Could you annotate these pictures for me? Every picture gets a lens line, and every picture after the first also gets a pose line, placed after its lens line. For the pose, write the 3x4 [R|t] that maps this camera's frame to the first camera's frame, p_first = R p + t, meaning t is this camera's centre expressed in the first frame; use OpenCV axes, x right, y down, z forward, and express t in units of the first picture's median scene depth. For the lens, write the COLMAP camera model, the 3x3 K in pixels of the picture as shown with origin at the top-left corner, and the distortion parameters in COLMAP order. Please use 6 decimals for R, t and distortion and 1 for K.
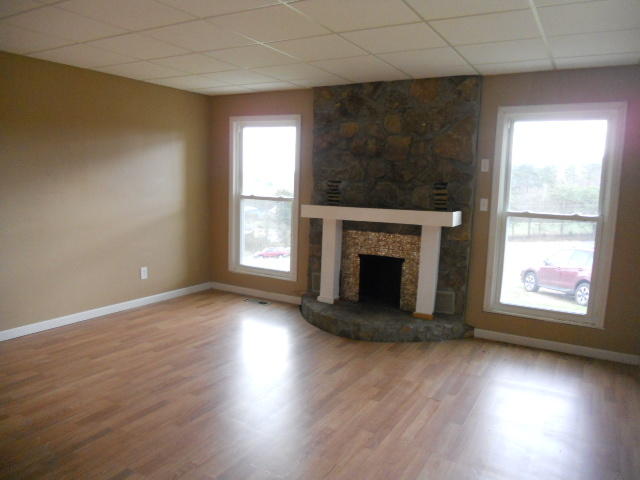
lens RADIAL K [[499.0, 0, 310.1], [0, 499.0, 227.1], [0, 0, 1]] dist [-0.055816, 0.039450]
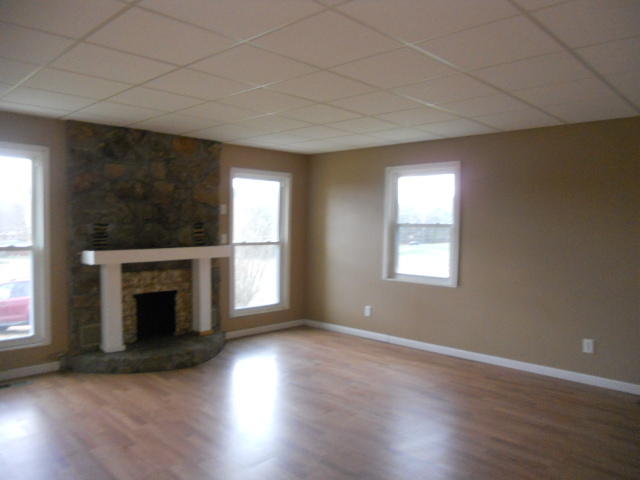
lens RADIAL K [[499.0, 0, 317.7], [0, 499.0, 240.7], [0, 0, 1]] dist [-0.055816, 0.039450]
pose [[0.235563, -0.062295, 0.969861, -0.816896], [0.084994, 0.995440, 0.043294, -0.070550], [-0.968135, 0.072234, 0.239784, 0.401695]]
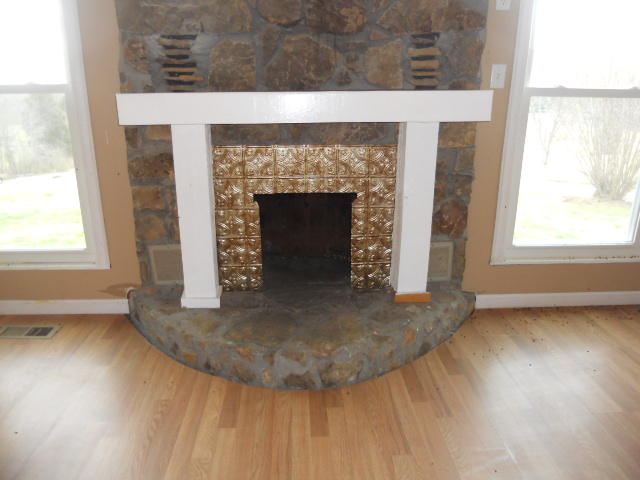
lens RADIAL K [[499.0, 0, 316.7], [0, 499.0, 238.1], [0, 0, 1]] dist [-0.055816, 0.039450]
pose [[0.833565, -0.188399, 0.519303, -0.114127], [0.075363, 0.970042, 0.230952, -0.012038], [-0.547256, -0.153377, 0.822791, 0.590483]]
